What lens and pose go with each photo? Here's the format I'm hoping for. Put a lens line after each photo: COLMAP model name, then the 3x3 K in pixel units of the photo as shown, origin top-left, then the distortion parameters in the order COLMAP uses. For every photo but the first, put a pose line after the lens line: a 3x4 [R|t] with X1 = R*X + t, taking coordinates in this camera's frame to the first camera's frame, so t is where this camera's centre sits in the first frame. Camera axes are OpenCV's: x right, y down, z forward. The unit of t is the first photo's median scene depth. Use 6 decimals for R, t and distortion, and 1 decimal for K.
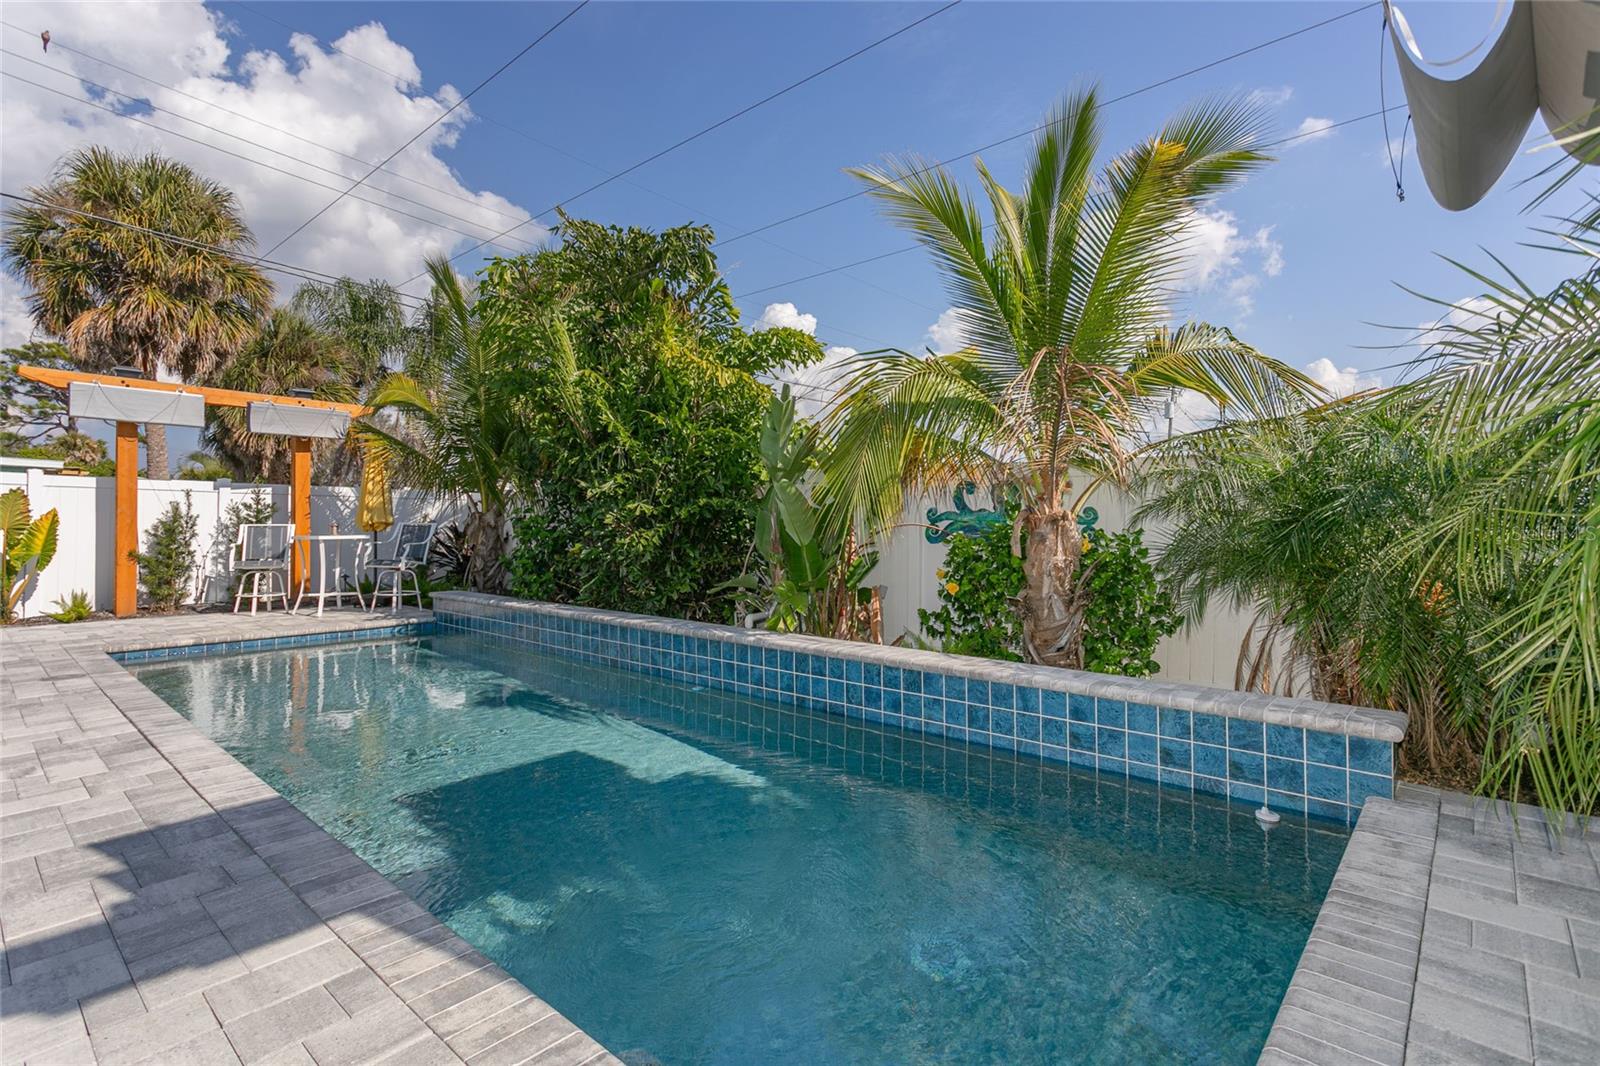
lens RADIAL K [[758.6, 0, 801.5], [0, 758.6, 523.0], [0, 0, 1]] dist [-0.010726, 0.000459]
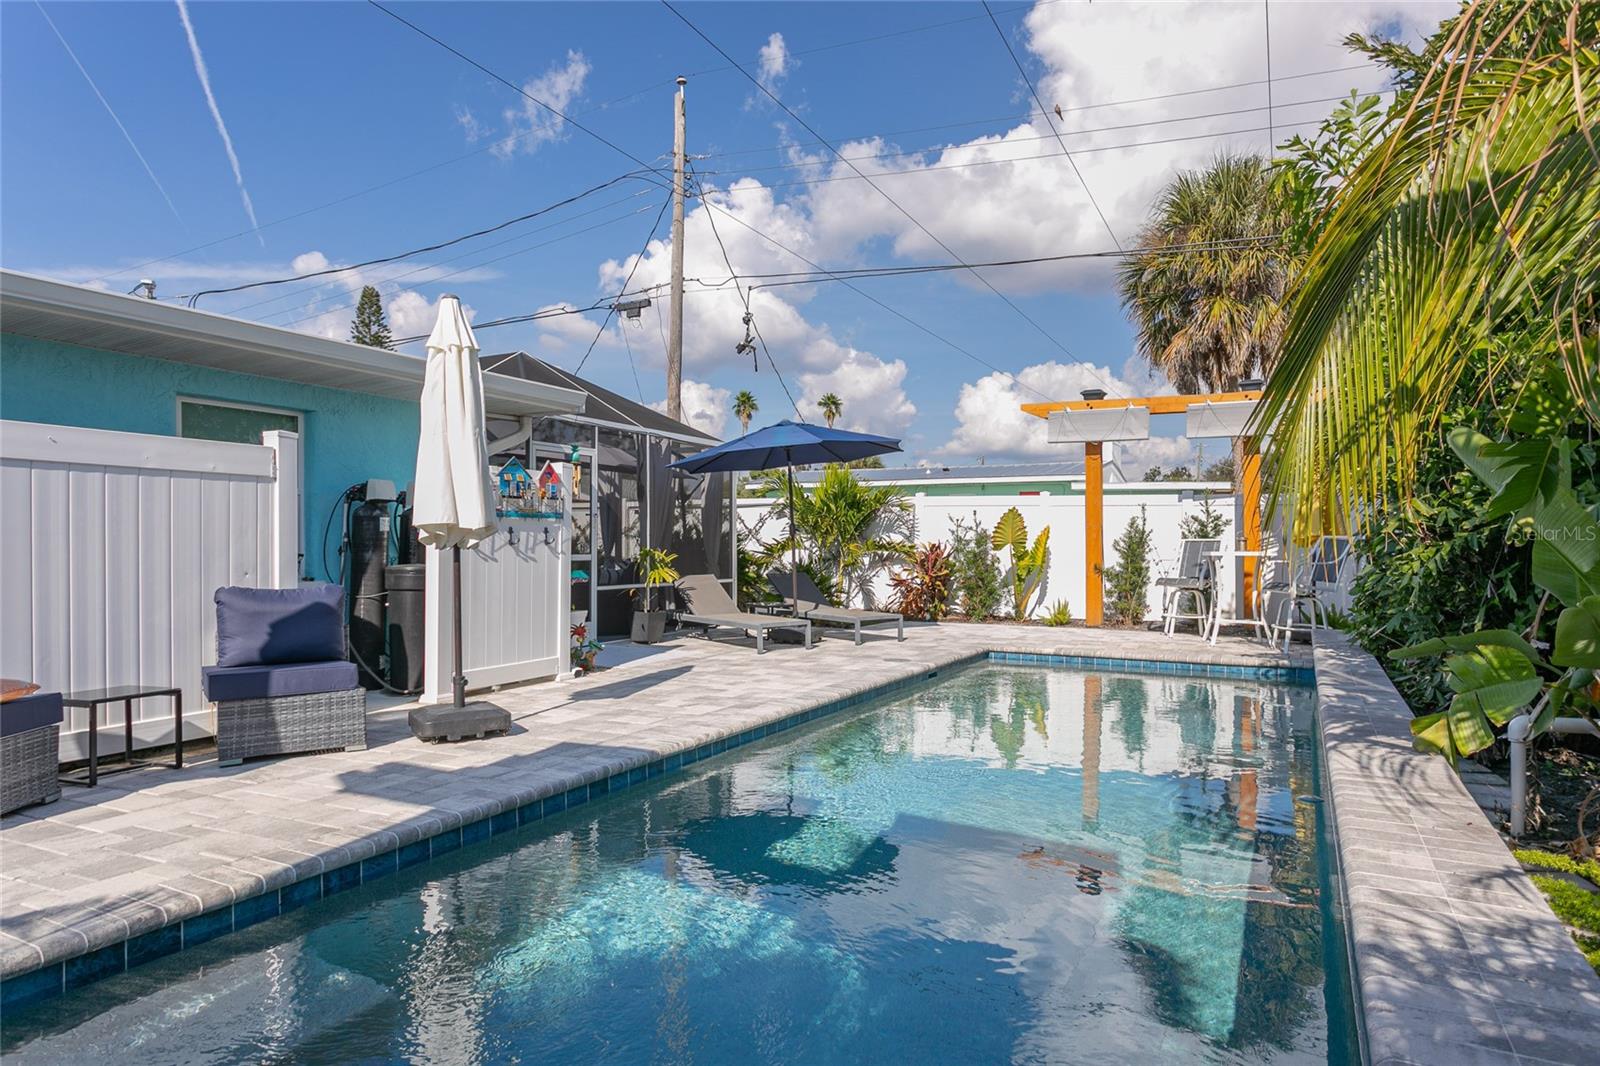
lens RADIAL K [[927.6, 0, 800.2], [0, 927.6, 542.0], [0, 0, 1]] dist [0.000537, -0.000249]
pose [[0.230556, -0.001519, -0.973058, 0.283744], [-0.001907, 0.999996, -0.002013, 0.009396], [0.973057, 0.002319, 0.230552, 0.305660]]
